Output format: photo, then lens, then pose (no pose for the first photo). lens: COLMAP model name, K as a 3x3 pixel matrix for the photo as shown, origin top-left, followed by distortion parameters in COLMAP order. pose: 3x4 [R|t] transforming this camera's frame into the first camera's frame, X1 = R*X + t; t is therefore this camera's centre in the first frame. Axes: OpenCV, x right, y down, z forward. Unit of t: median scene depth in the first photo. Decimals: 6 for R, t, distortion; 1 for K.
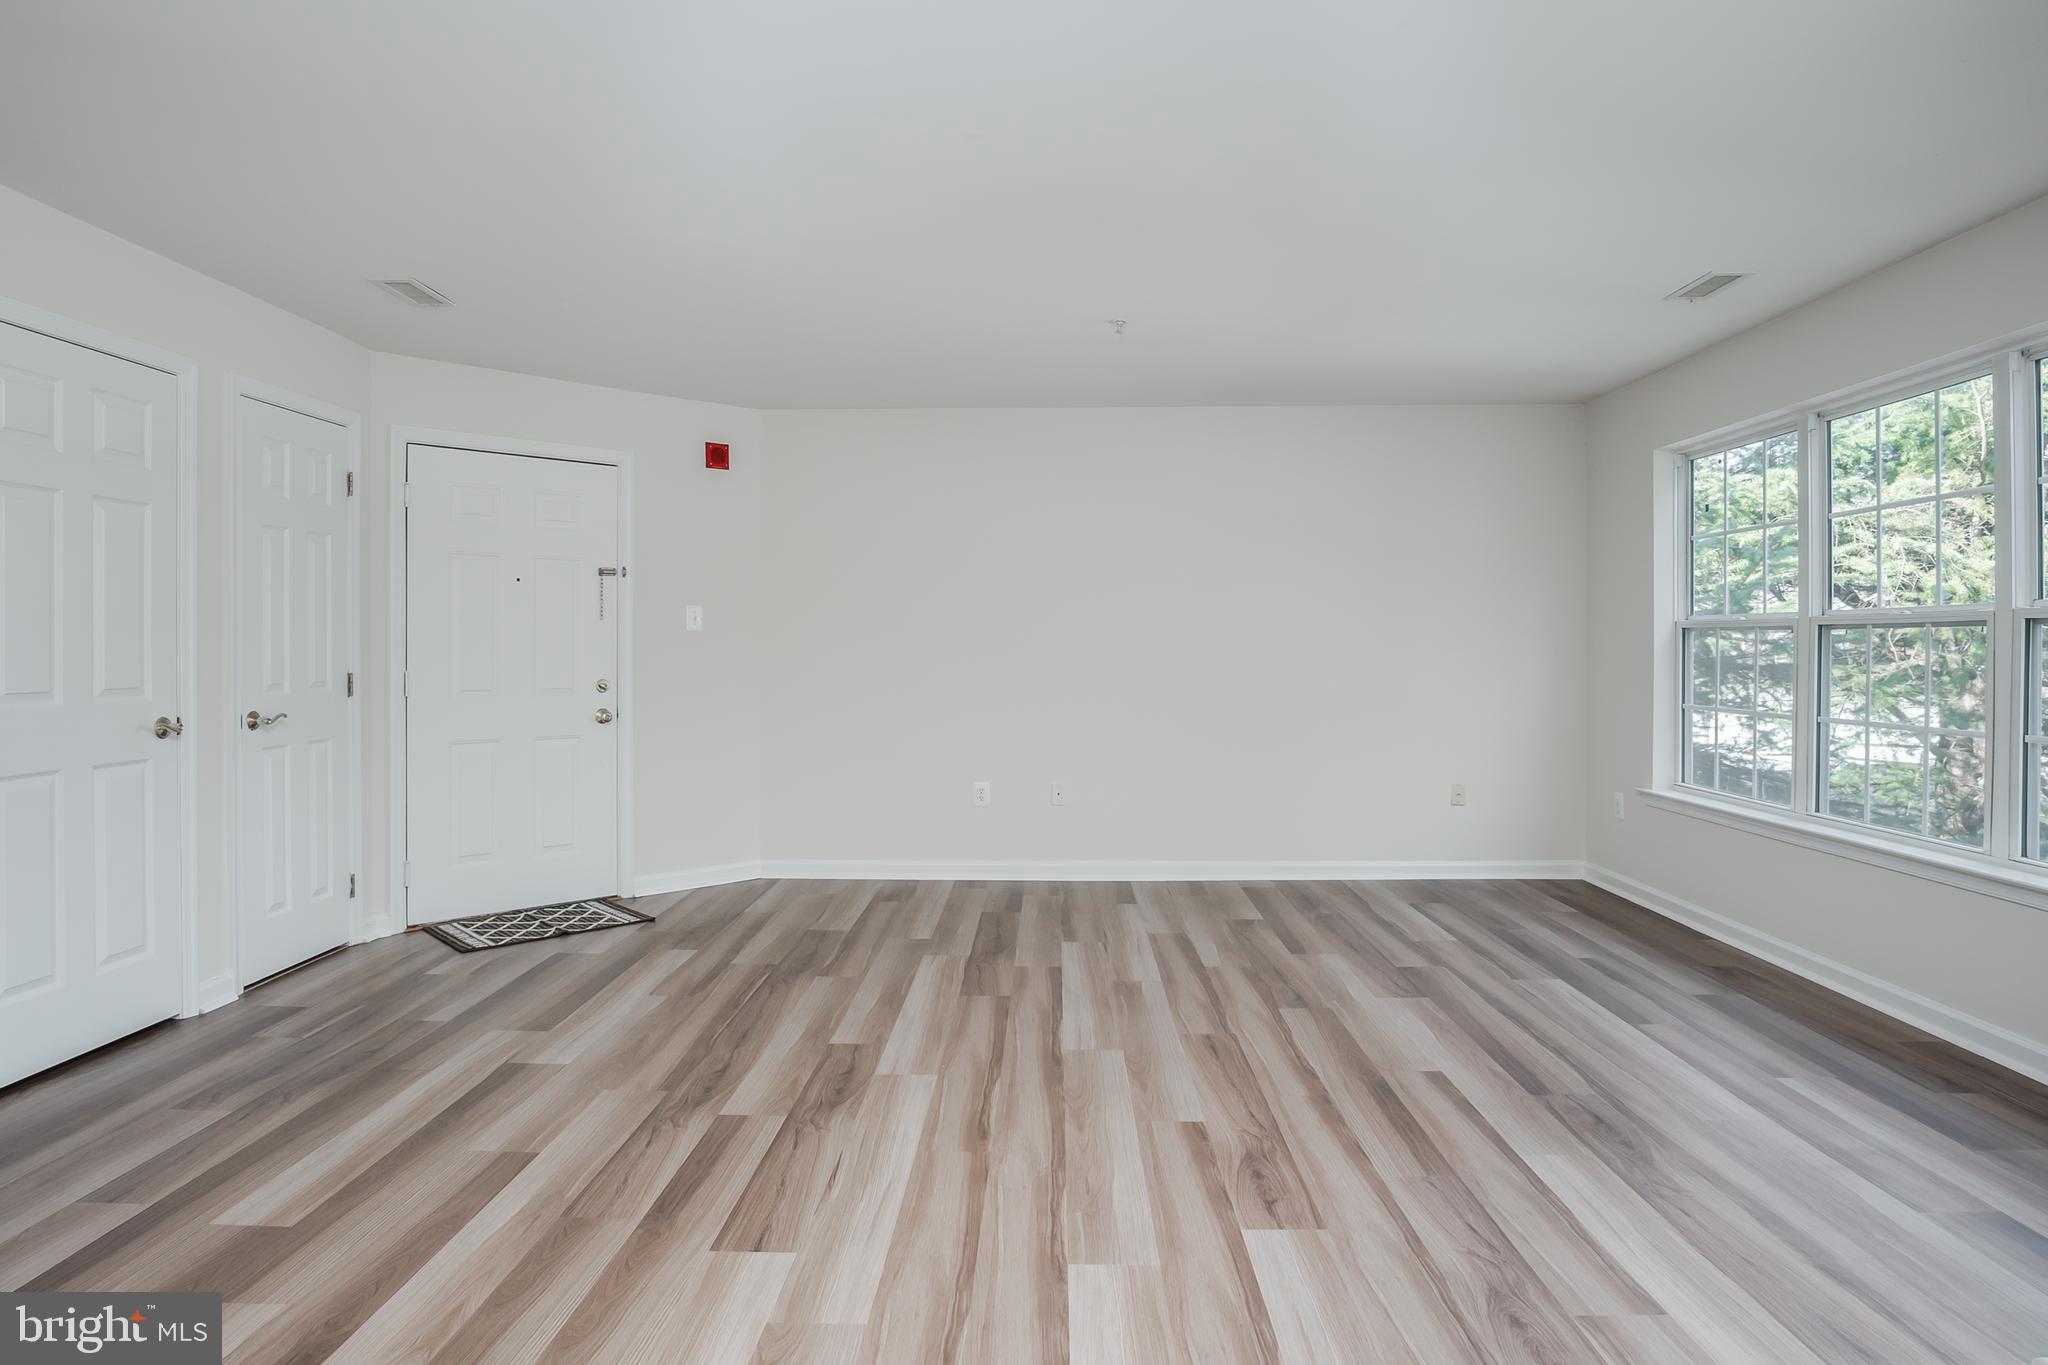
lens RADIAL K [[1156.5, 0, 1026.4], [0, 1156.5, 643.2], [0, 0, 1]] dist [-0.025017, 0.000341]
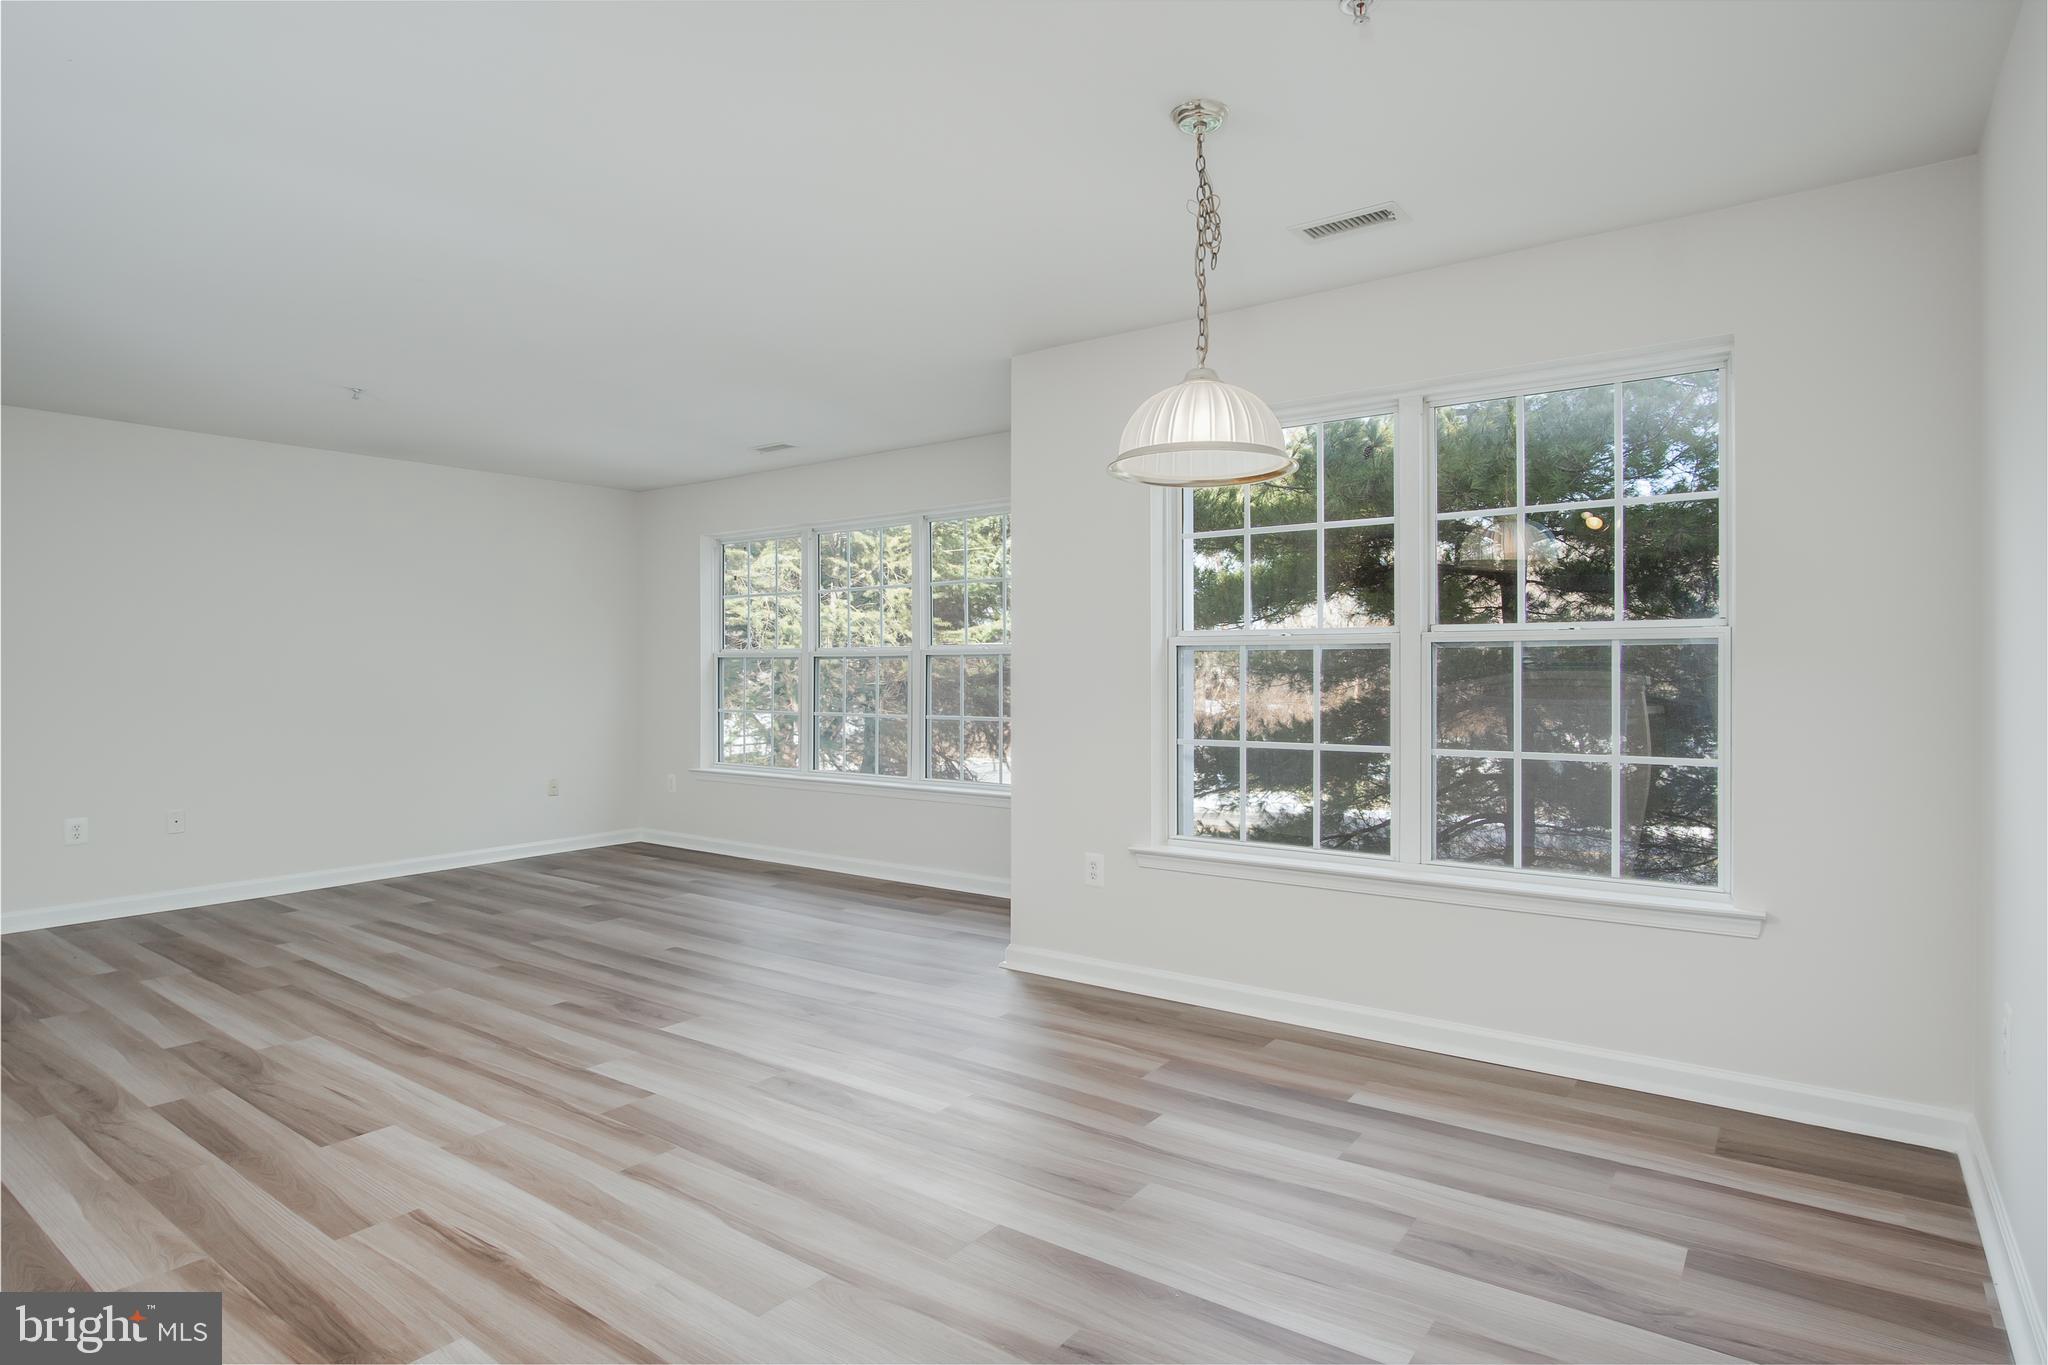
lens RADIAL K [[1114.8, 0, 1038.1], [0, 1114.8, 665.9], [0, 0, 1]] dist [-0.041352, 0.014595]
pose [[0.570731, 0.000141, 0.821137, -0.673954], [0.000588, 1.000000, -0.000580, -0.003009], [-0.821137, 0.000814, 0.570731, -0.286643]]
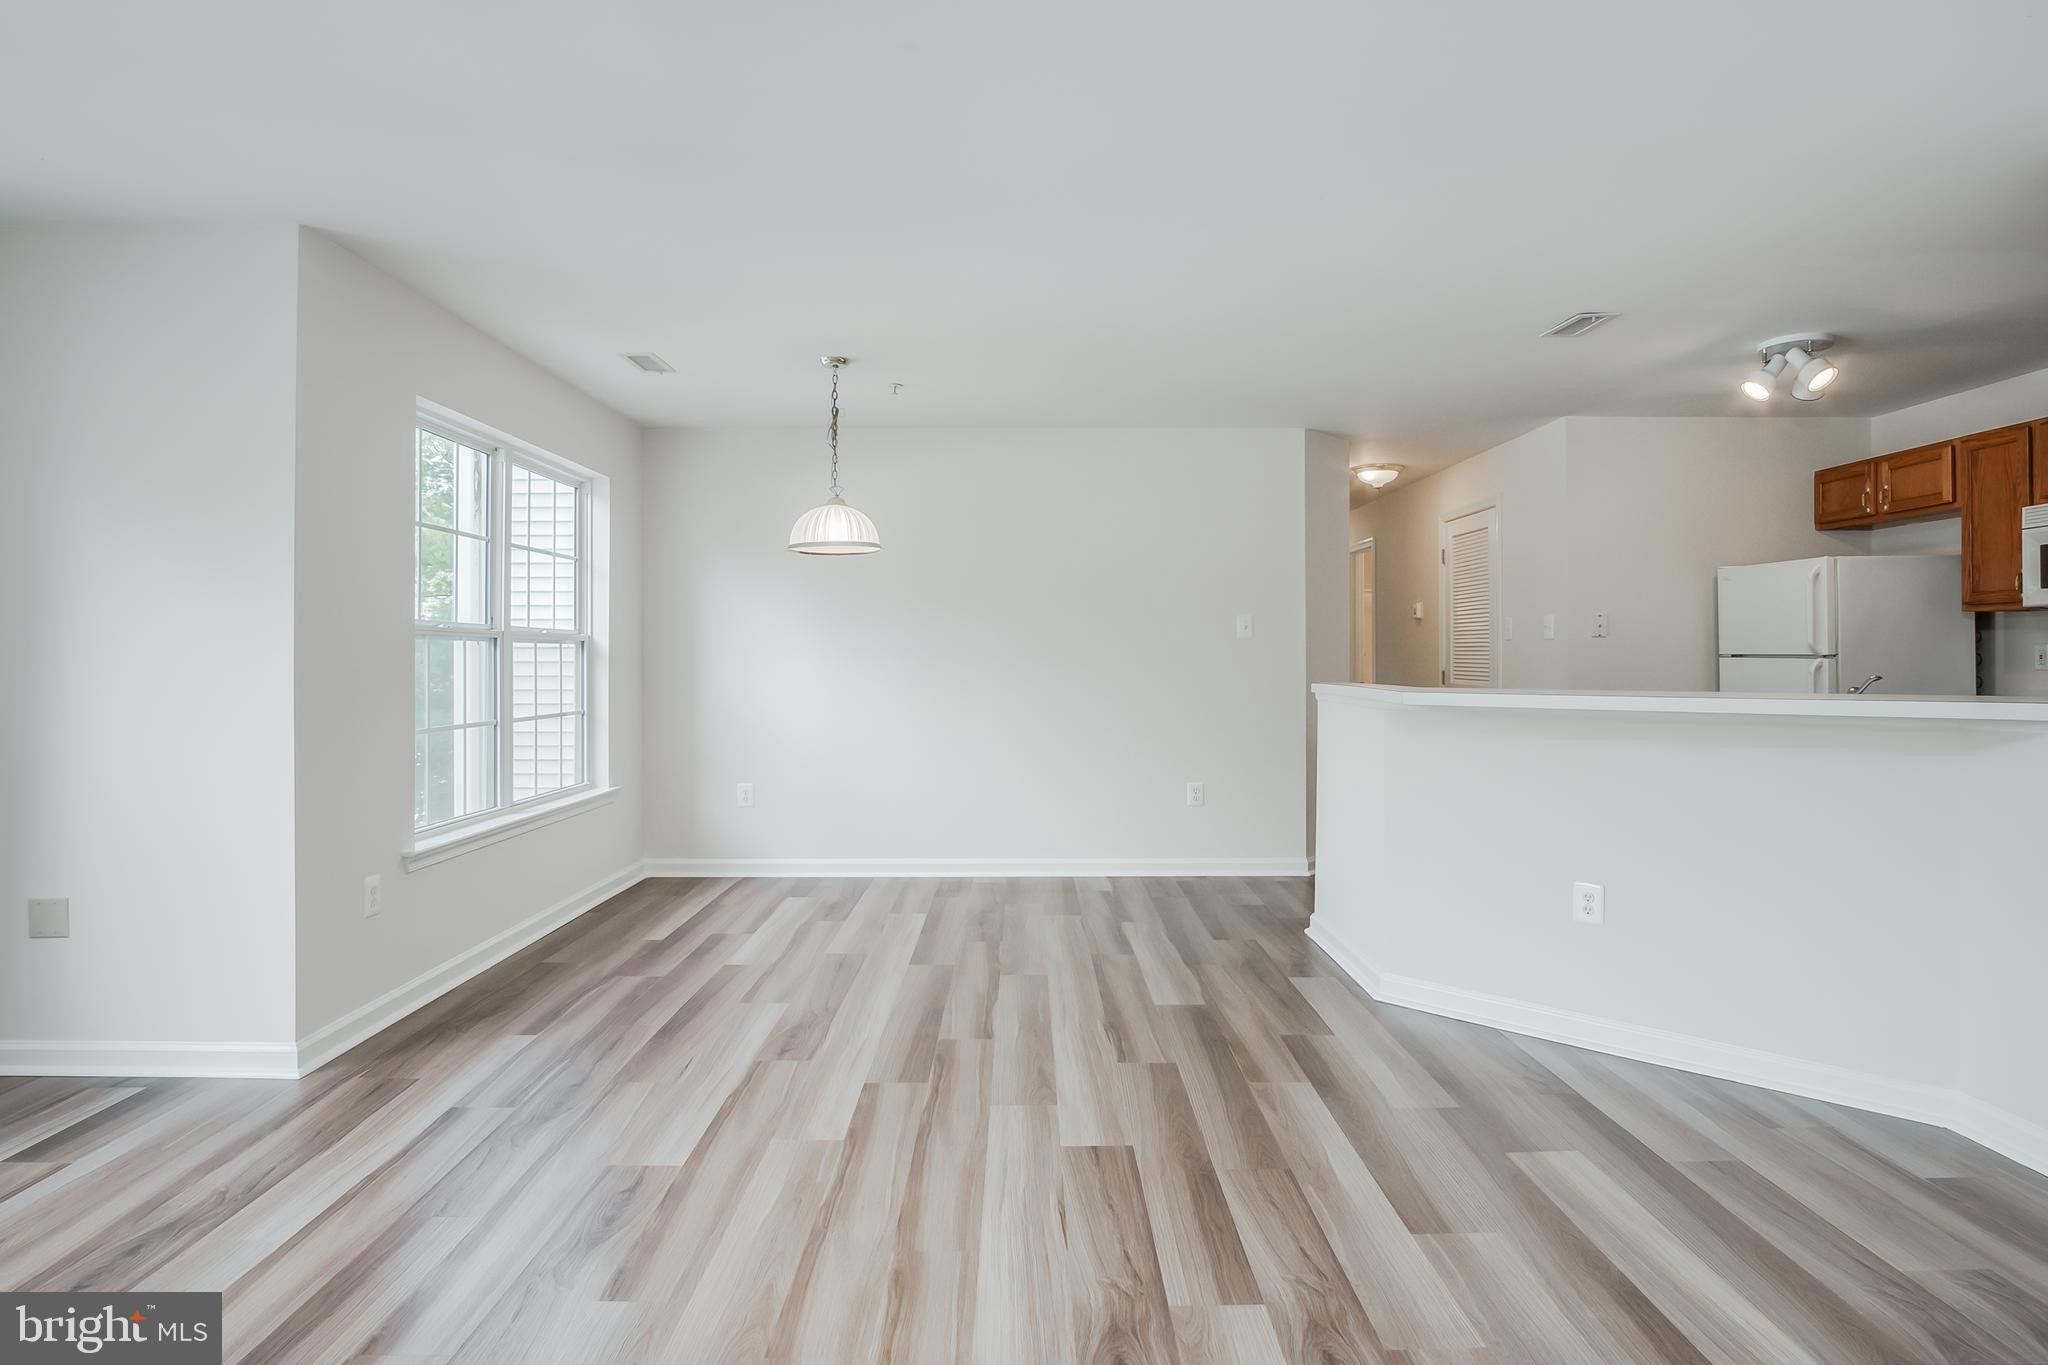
lens RADIAL K [[1124.3, 0, 1049.6], [0, 1124.3, 649.2], [0, 0, 1]] dist [-0.022325, 0.001299]
pose [[-0.998809, 0.001996, -0.048742, -0.106916], [0.002542, 0.999935, -0.011131, 0.006894], [0.048717, -0.011242, -0.998749, 1.815146]]
